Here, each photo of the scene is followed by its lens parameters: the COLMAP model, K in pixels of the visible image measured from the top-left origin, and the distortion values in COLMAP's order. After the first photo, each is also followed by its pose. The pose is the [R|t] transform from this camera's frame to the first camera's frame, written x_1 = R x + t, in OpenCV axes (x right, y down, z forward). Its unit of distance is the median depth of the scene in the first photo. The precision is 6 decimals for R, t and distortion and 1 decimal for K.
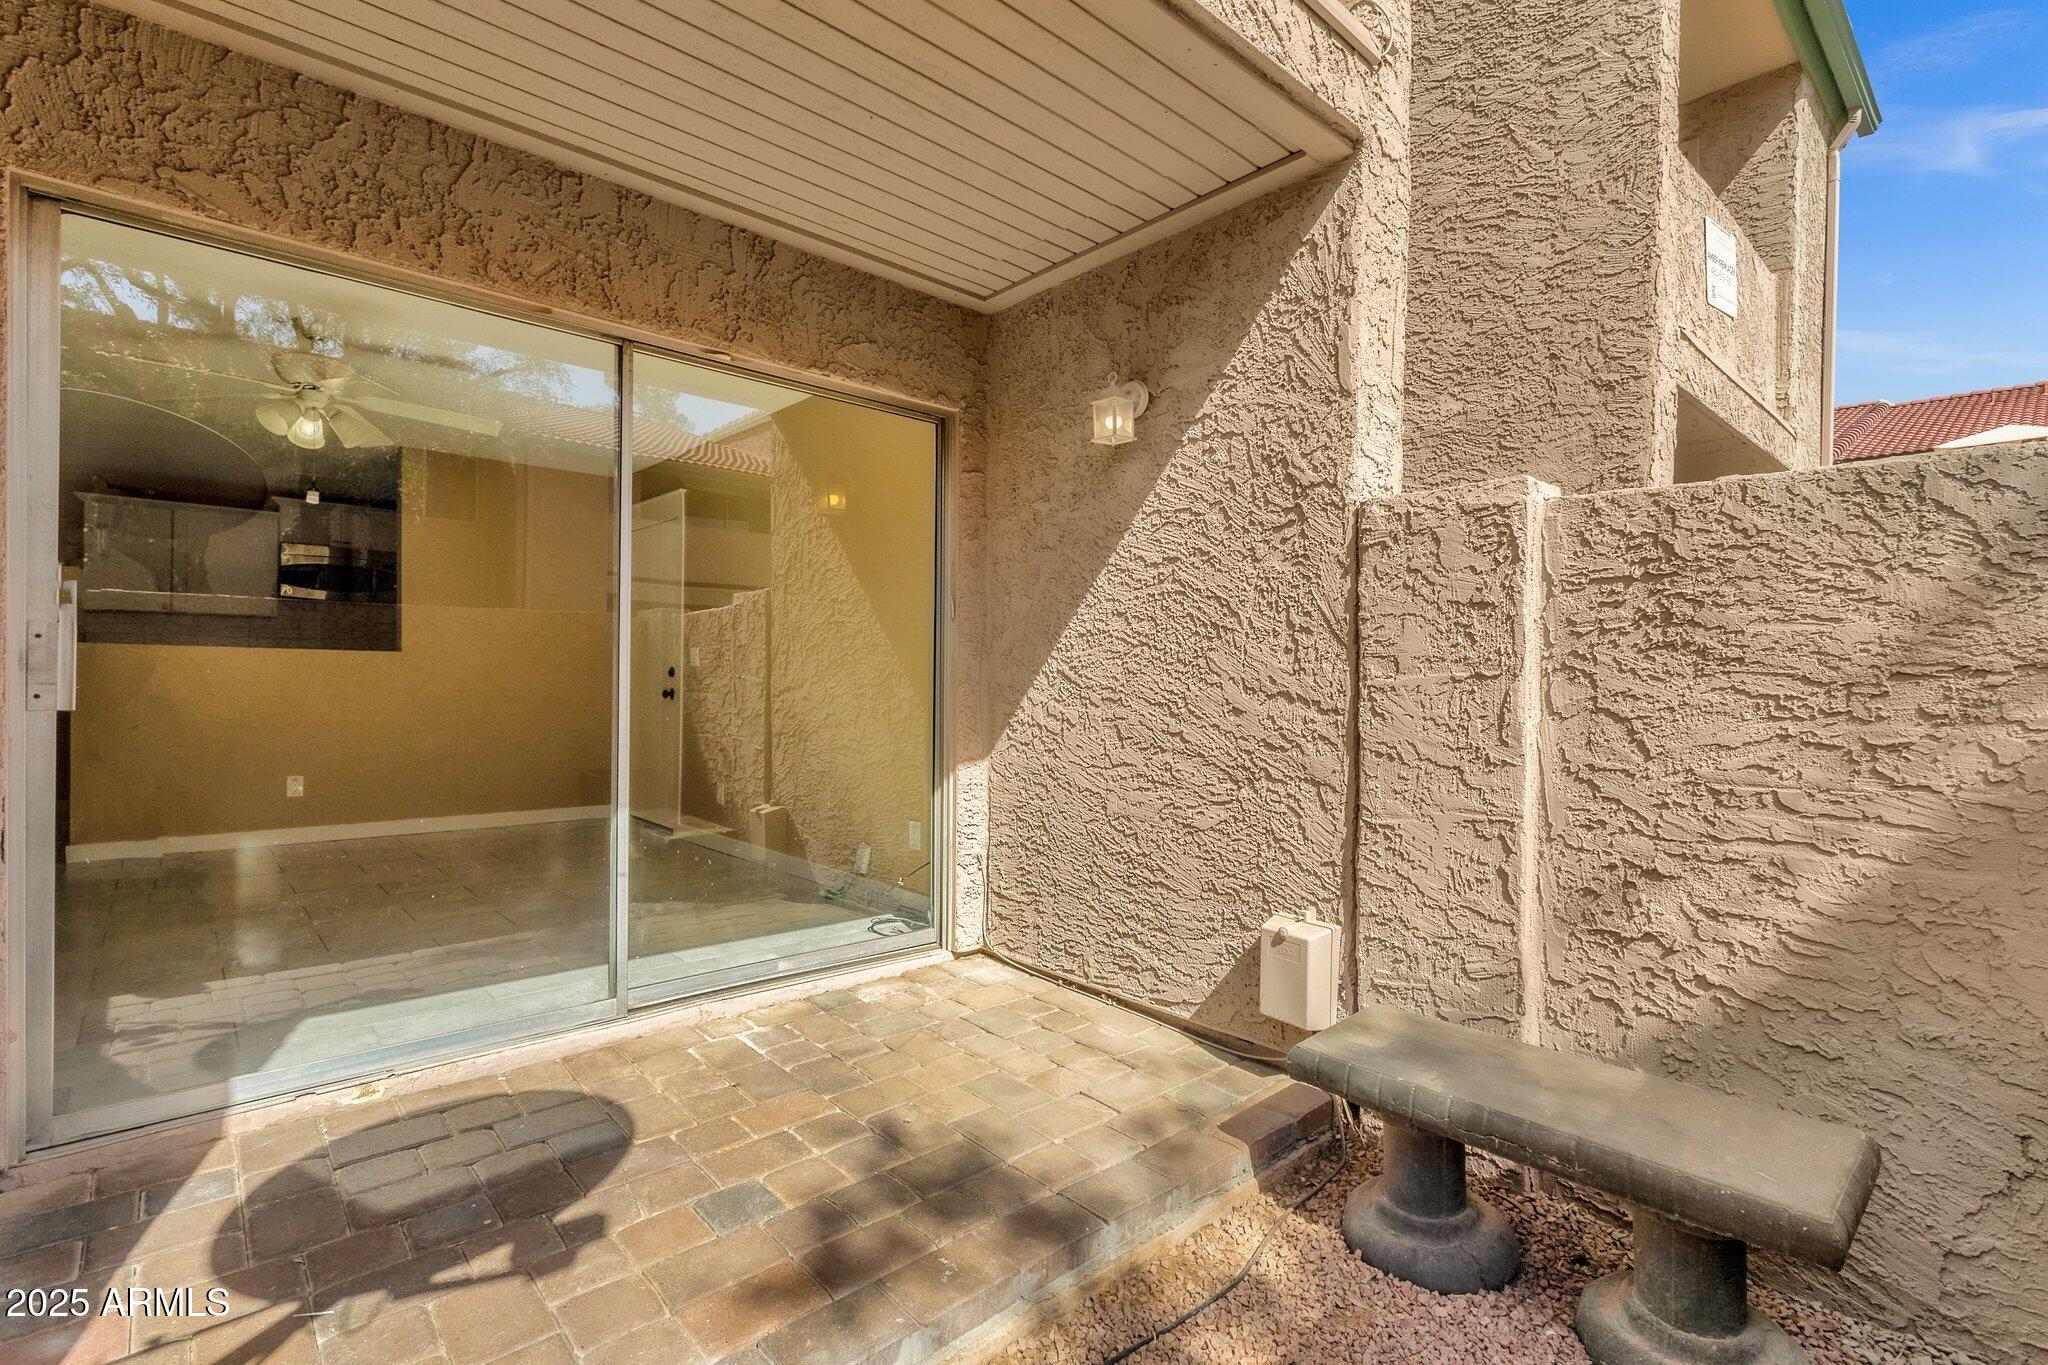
lens RADIAL K [[949.0, 0, 1015.9], [0, 949.0, 681.5], [0, 0, 1]] dist [0.004153, 0.002777]
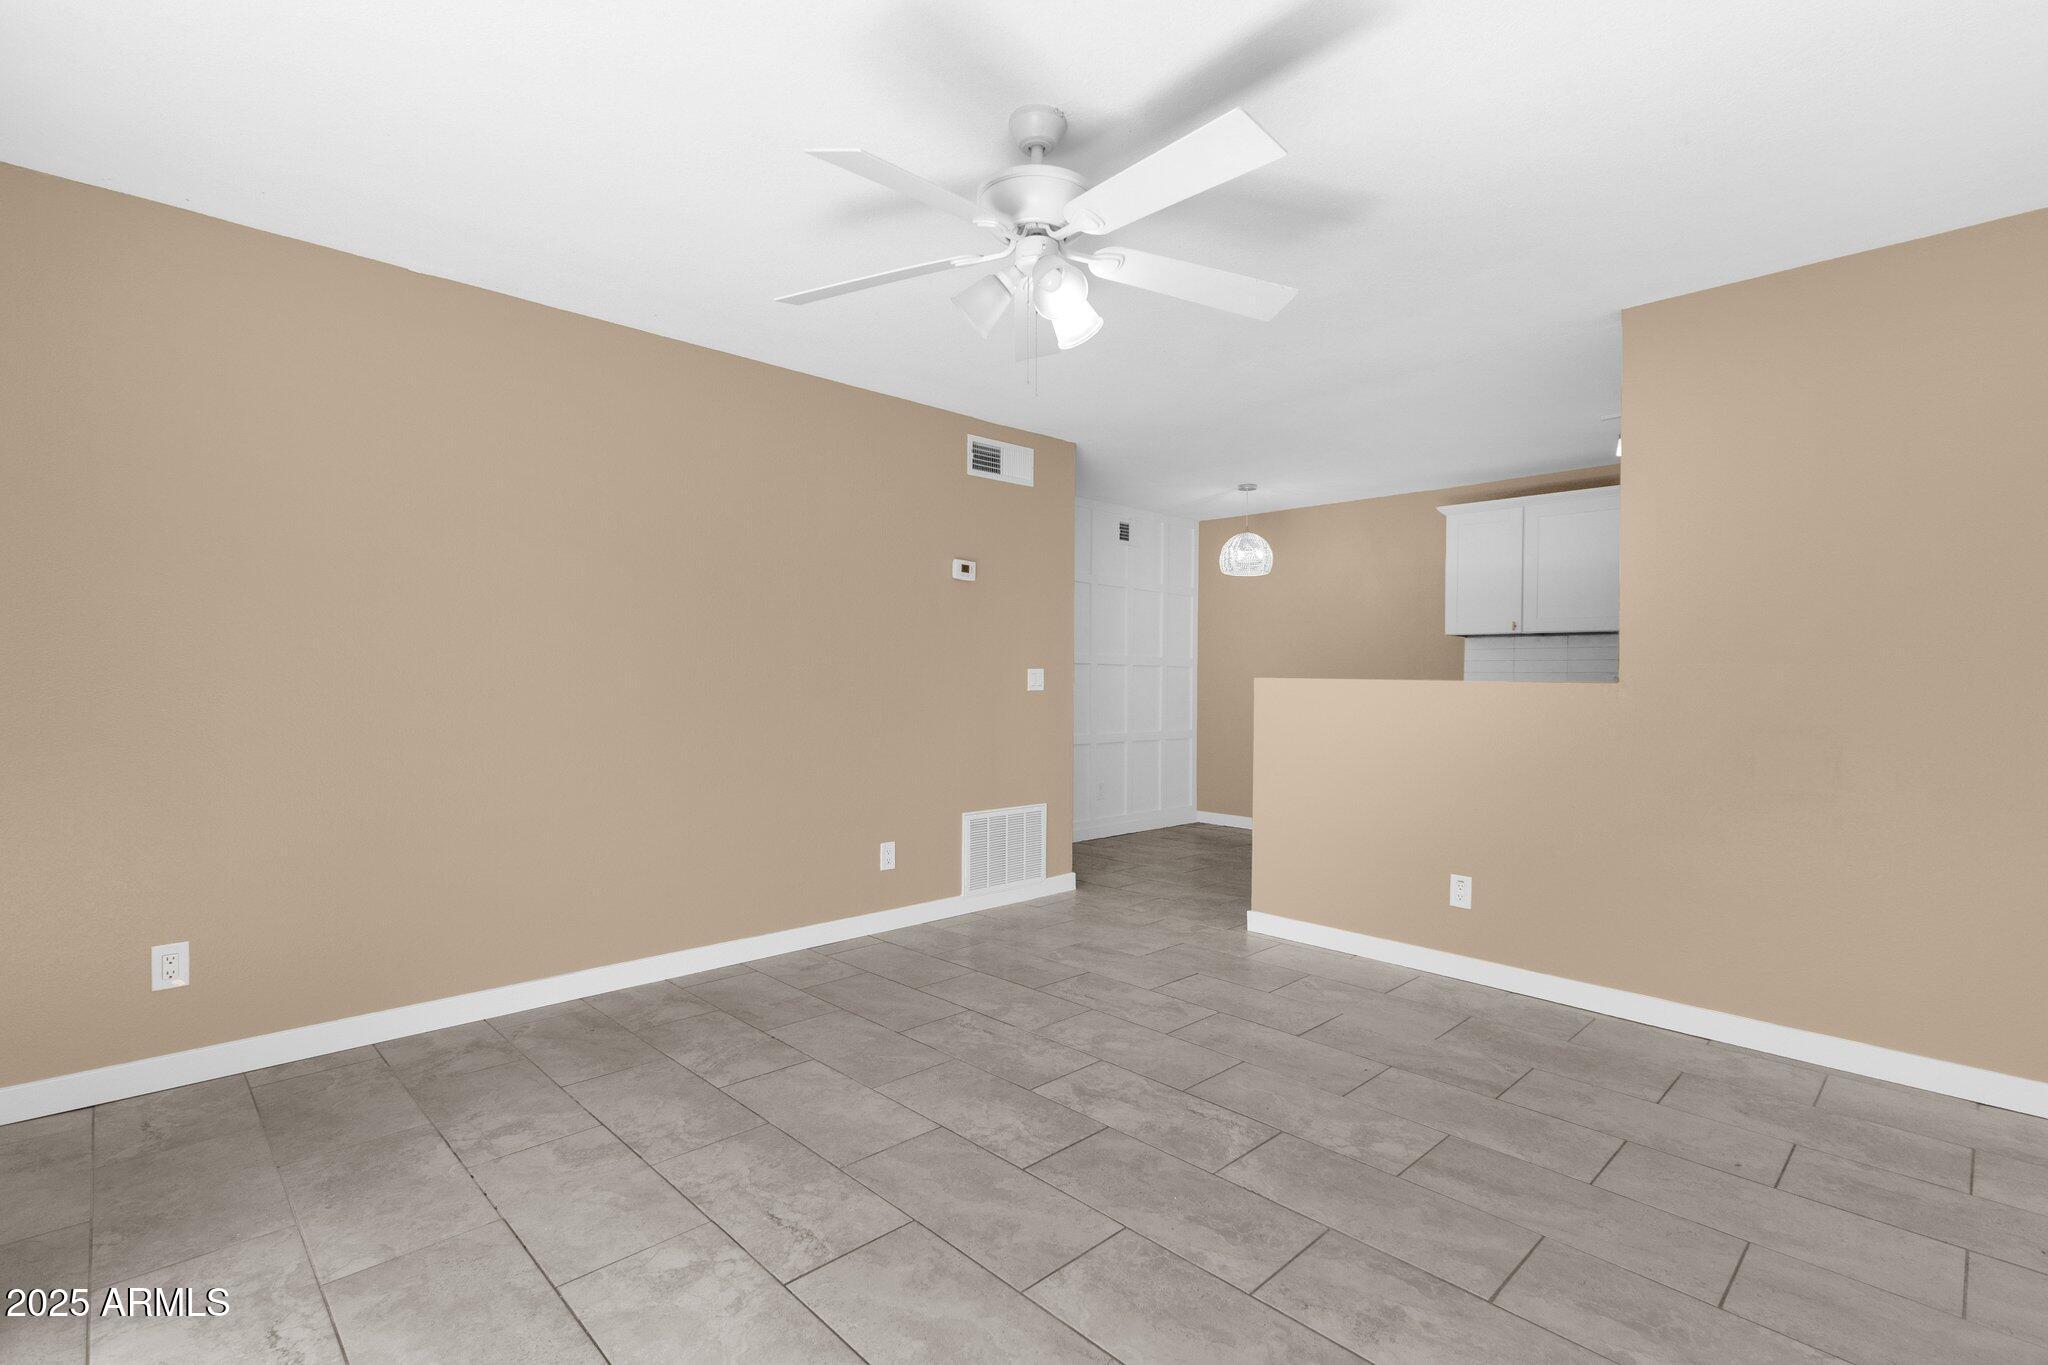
lens RADIAL K [[949.0, 0, 1025.4], [0, 949.0, 681.1], [0, 0, 1]] dist [0.004153, 0.002777]
pose [[0.039891, -0.006973, -0.999180, -0.244403], [-0.009788, 0.999925, -0.007369, -0.058180], [0.999156, 0.010074, 0.039820, 1.429728]]
